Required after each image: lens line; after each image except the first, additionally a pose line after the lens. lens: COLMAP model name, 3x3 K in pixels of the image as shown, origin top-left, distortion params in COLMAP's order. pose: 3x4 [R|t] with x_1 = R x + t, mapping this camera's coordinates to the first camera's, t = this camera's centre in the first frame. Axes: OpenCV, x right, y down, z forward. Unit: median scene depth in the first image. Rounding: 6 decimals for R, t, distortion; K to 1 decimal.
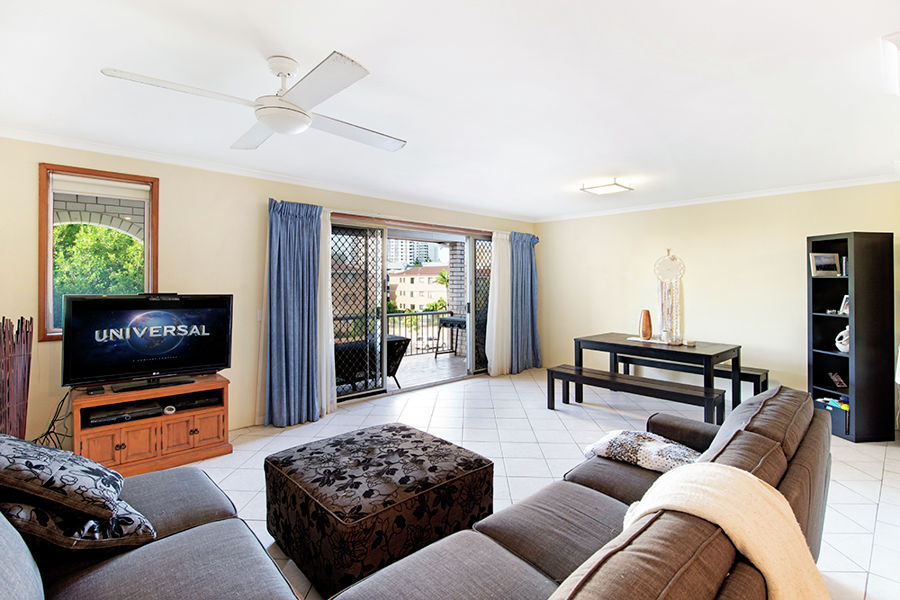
lens RADIAL K [[415.8, 0, 446.9], [0, 415.8, 290.1], [0, 0, 1]] dist [0.001054, -0.000012]
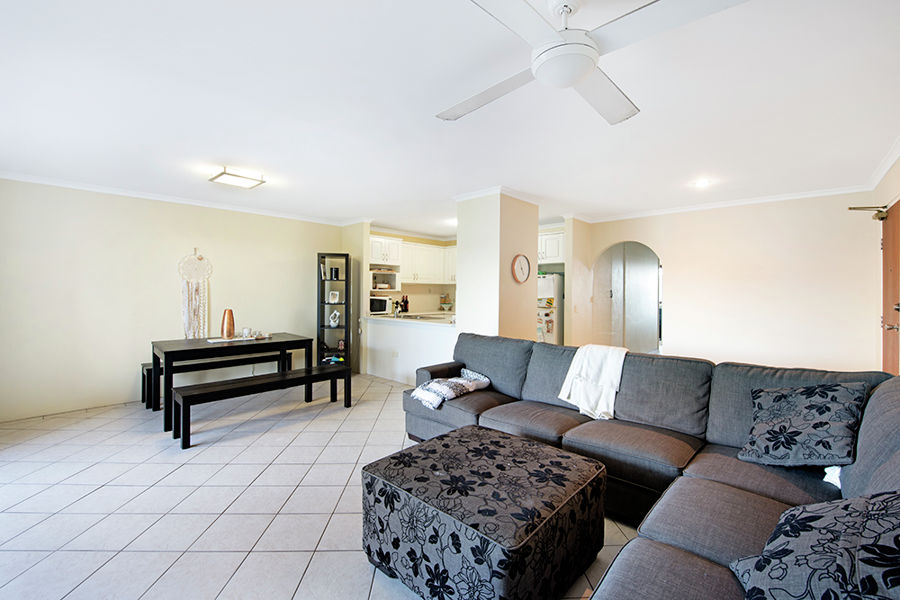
lens RADIAL K [[383.7, 0, 448.7], [0, 383.7, 295.5], [0, 0, 1]] dist [-0.001720, -0.000030]
pose [[-0.076493, -0.013124, 0.996984, -0.516765], [0.011150, 0.999840, 0.014017, 0.008407], [-0.997008, 0.012189, -0.076334, 0.589754]]
